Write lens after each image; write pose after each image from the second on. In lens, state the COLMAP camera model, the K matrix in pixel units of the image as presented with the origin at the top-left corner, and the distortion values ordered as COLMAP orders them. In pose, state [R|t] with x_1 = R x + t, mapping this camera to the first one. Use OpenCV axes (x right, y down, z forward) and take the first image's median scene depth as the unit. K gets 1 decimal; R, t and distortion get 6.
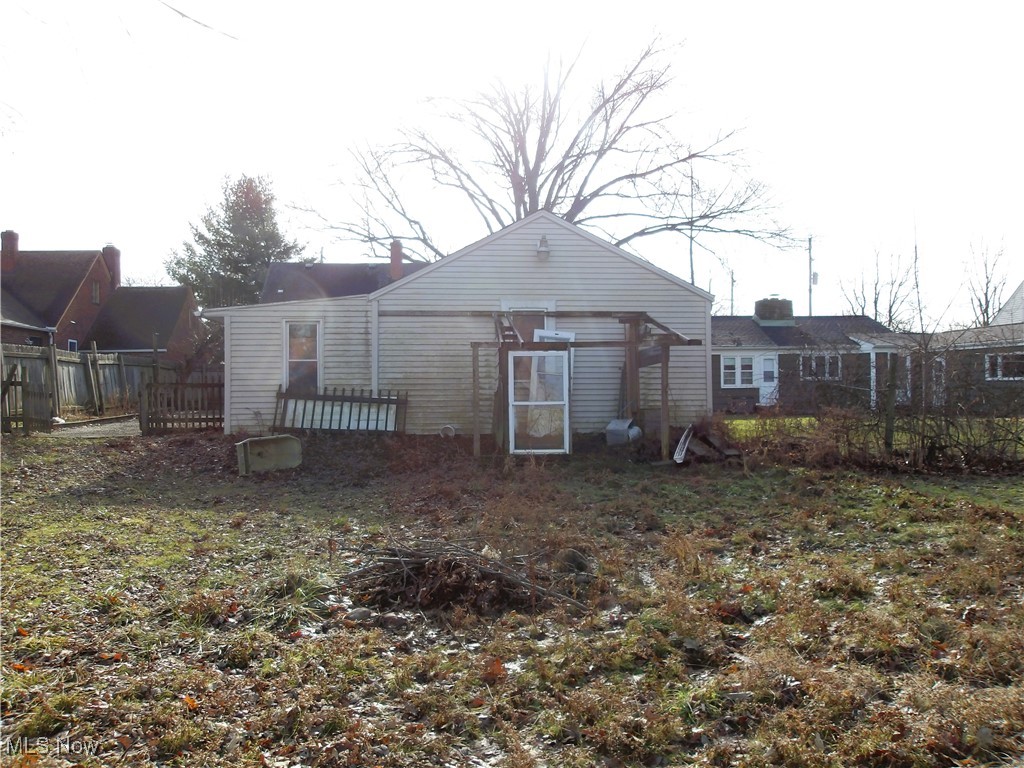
lens RADIAL K [[843.8, 0, 512.0], [0, 843.8, 384.0], [0, 0, 1]] dist [-0.000324, 0.004777]
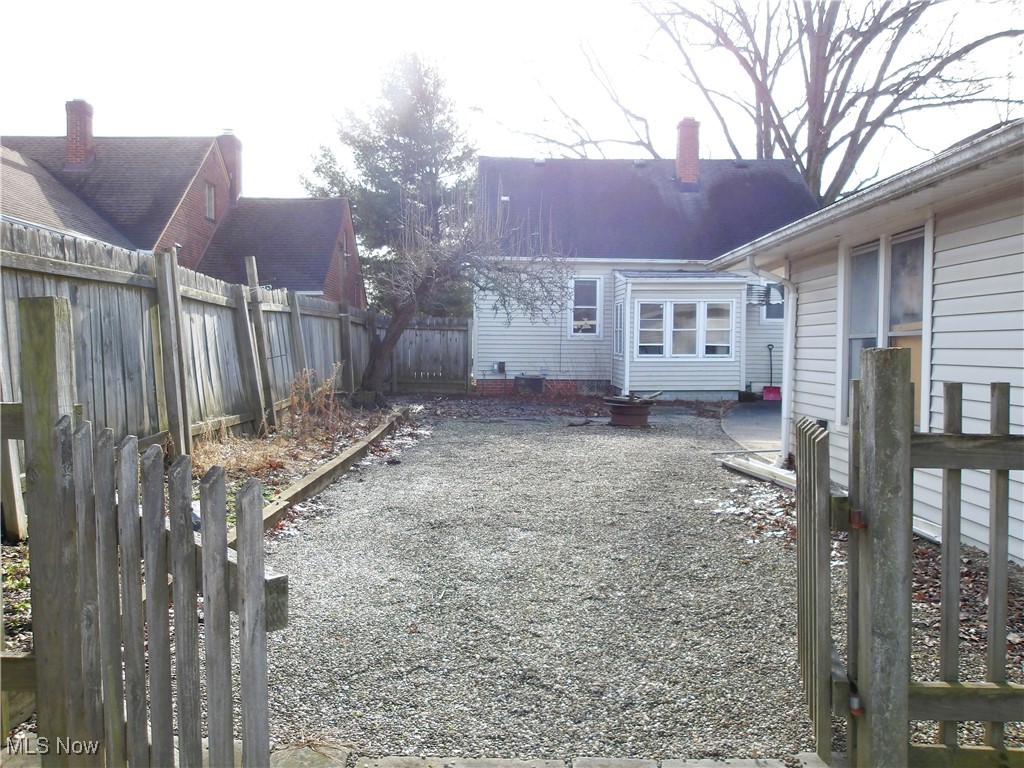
lens RADIAL K [[843.8, 0, 512.0], [0, 843.8, 384.0], [0, 0, 1]] dist [-0.000324, 0.004777]
pose [[0.996722, 0.019739, -0.078452, -0.217580], [-0.015896, 0.998657, 0.049312, -0.006263], [0.079320, -0.047903, 0.995698, 0.384918]]
